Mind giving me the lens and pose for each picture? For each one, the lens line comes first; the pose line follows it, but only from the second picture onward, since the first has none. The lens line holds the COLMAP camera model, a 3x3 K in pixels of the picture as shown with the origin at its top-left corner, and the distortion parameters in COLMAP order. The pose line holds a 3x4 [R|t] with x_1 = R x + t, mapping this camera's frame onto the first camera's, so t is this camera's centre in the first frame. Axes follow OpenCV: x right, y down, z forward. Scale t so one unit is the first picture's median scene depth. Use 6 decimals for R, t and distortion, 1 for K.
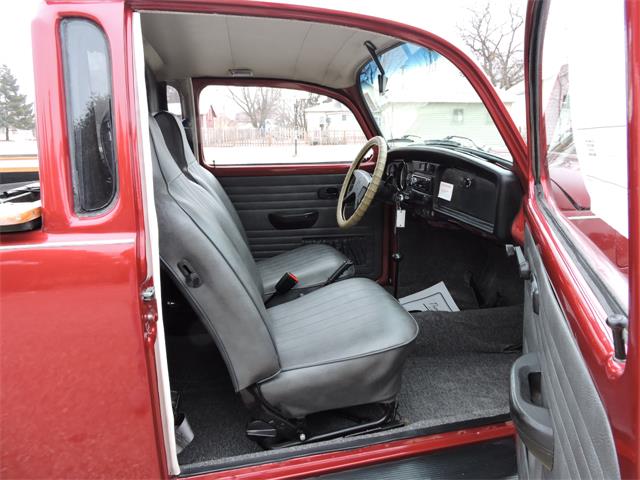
lens RADIAL K [[454.1, 0, 321.8], [0, 454.1, 239.4], [0, 0, 1]] dist [0.004719, -0.008354]
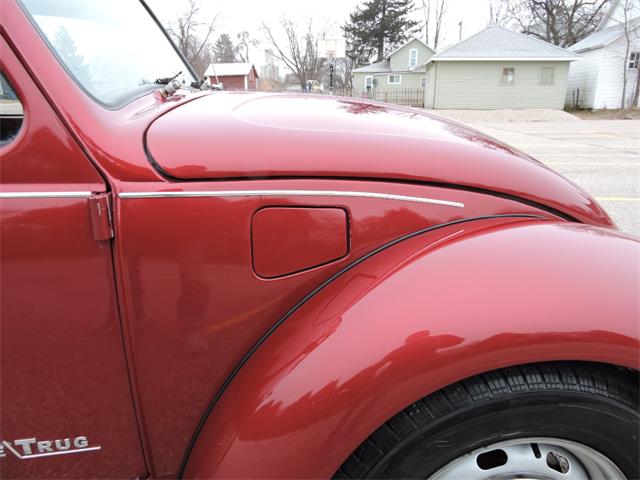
lens RADIAL K [[454.1, 0, 321.8], [0, 454.1, 238.8], [0, 0, 1]] dist [0.004719, -0.008354]
pose [[0.993341, 0.039149, -0.108358, 0.473014], [-0.030922, 0.996583, 0.076597, -0.022384], [0.110986, -0.072737, 0.991157, 0.241451]]
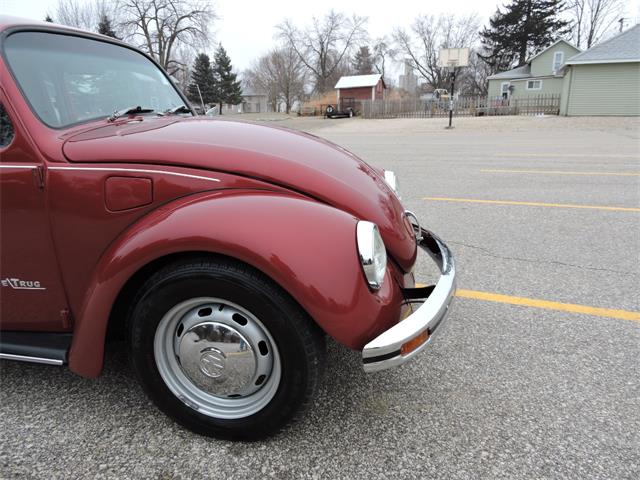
lens RADIAL K [[454.1, 0, 320.9], [0, 454.1, 238.1], [0, 0, 1]] dist [0.004719, -0.008354]
pose [[0.918882, 0.095106, -0.382897, 0.994614], [-0.073372, 0.994773, 0.071009, 0.003520], [0.387650, -0.037155, 0.921058, 0.038671]]
